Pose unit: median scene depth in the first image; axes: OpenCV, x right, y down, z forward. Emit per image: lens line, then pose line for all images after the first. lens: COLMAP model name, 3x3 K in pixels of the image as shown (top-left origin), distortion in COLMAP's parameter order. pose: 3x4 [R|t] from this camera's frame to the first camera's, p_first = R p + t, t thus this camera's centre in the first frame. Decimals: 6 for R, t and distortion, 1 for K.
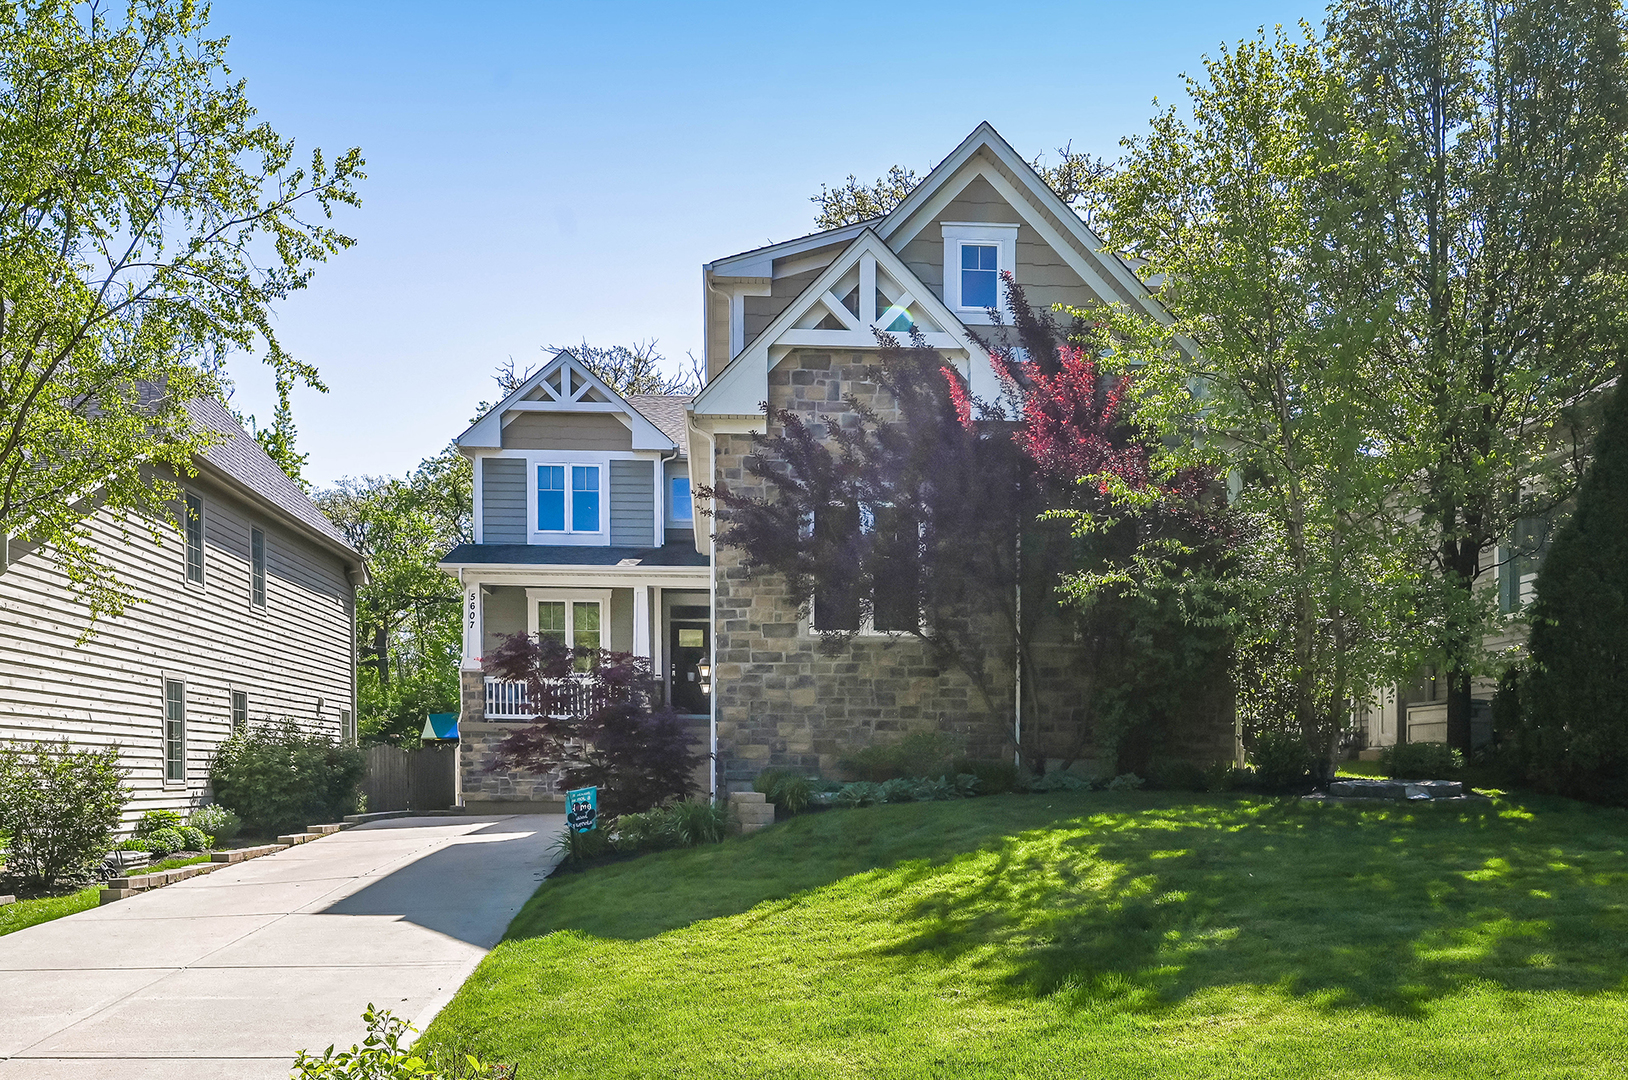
lens RADIAL K [[1186.5, 0, 814.0], [0, 1186.5, 540.0], [0, 0, 1]] dist [-0.003692, -0.000877]
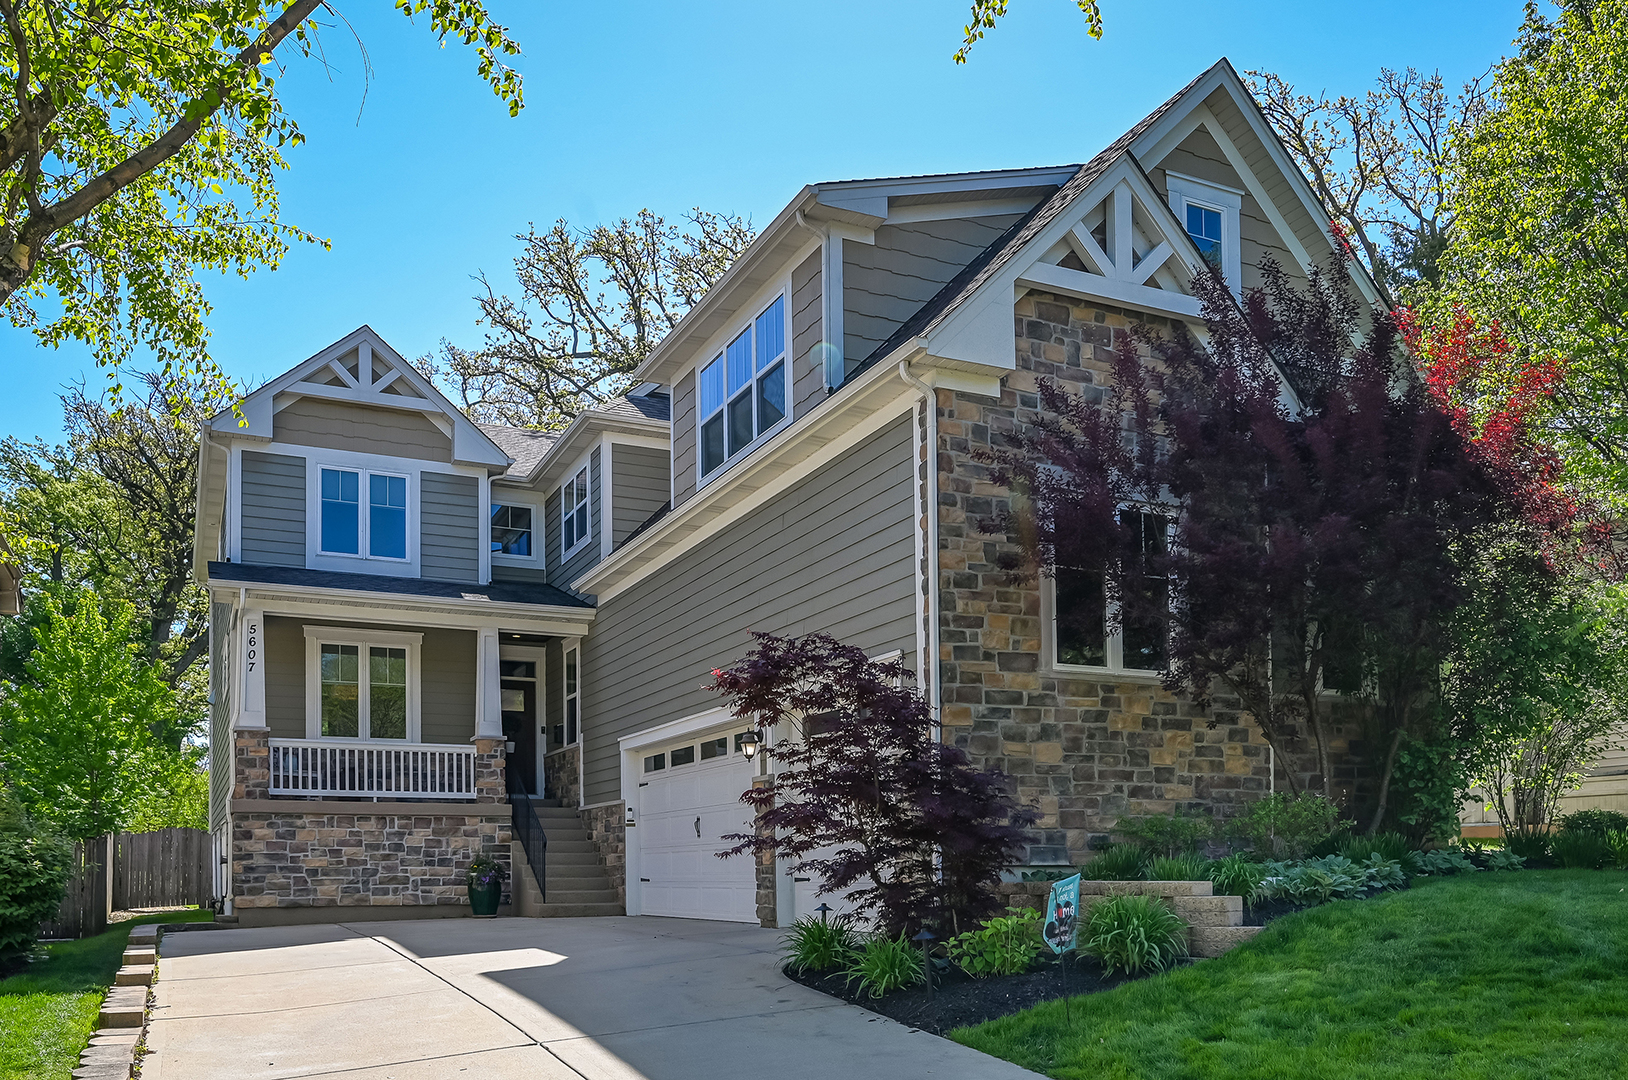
lens RADIAL K [[1162.7, 0, 814.3], [0, 1162.7, 634.3], [0, 0, 1]] dist [0.000454, -0.000291]
pose [[0.931488, 0.057635, 0.359178, -0.398819], [-0.056224, 0.998315, -0.014383, 0.074862], [-0.359402, -0.006797, 0.933158, 0.363863]]
